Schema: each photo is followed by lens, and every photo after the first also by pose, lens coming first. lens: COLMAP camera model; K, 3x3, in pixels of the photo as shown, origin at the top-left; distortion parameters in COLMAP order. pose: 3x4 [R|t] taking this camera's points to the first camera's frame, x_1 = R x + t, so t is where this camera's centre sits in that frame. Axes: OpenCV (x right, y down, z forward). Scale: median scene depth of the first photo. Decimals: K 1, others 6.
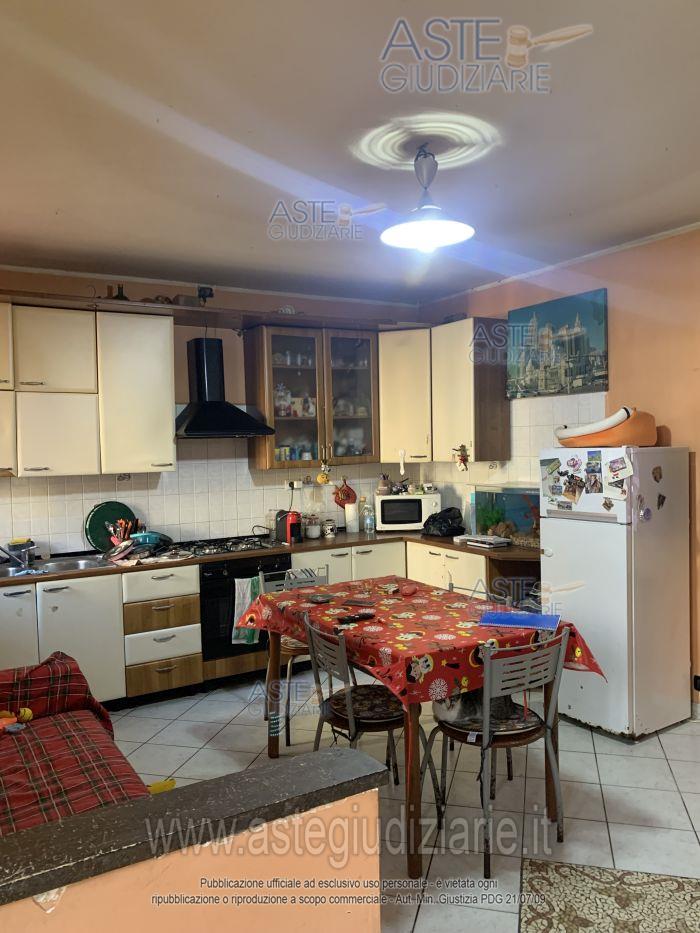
lens RADIAL K [[713.5, 0, 345.5], [0, 713.5, 473.2], [0, 0, 1]] dist [0.019270, -0.021927]
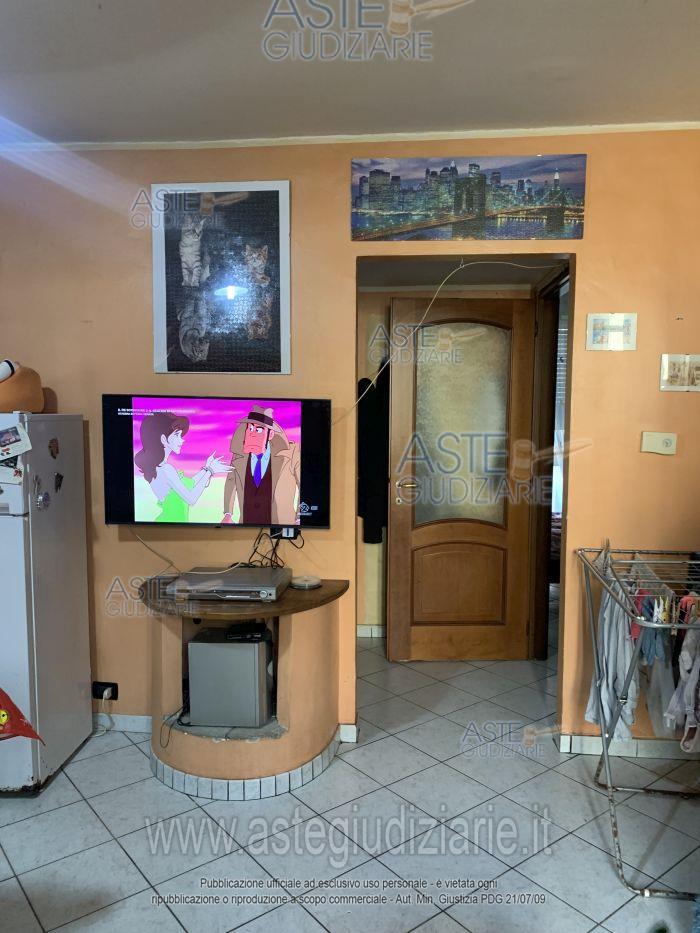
lens RADIAL K [[713.5, 0, 349.1], [0, 713.5, 469.7], [0, 0, 1]] dist [0.019270, -0.021927]
pose [[0.590287, -0.046359, 0.805861, -0.011027], [0.013925, 0.998786, 0.047258, -0.007684], [-0.807074, -0.016674, 0.590215, 0.273145]]
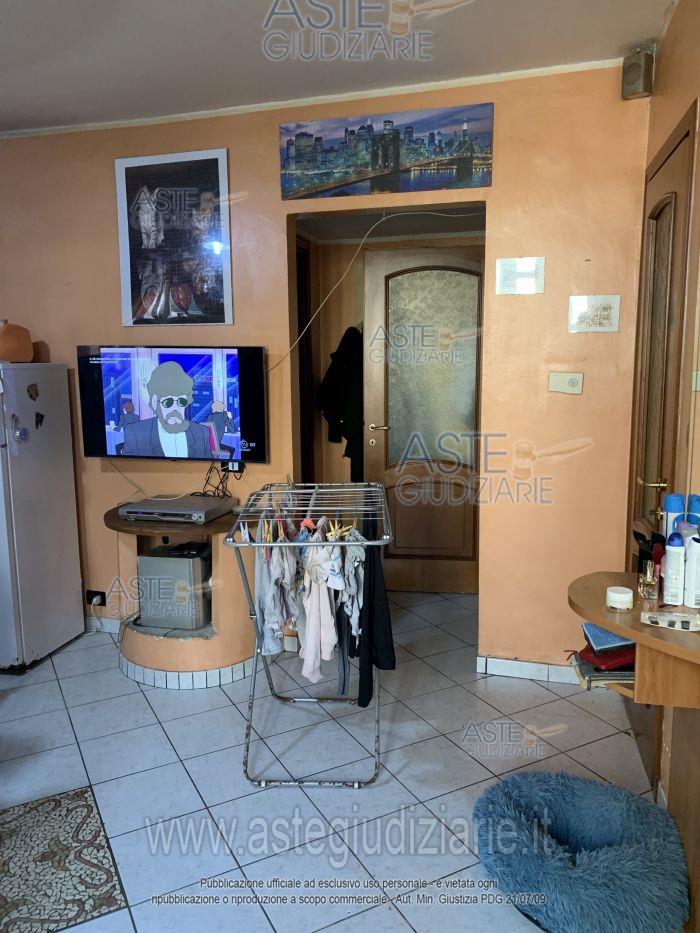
lens RADIAL K [[713.5, 0, 348.4], [0, 713.5, 465.1], [0, 0, 1]] dist [0.019270, -0.021927]
pose [[0.729803, -0.084401, 0.678428, 0.090571], [0.021151, 0.994663, 0.100990, 0.011456], [-0.683331, -0.059354, 0.727692, 0.018914]]
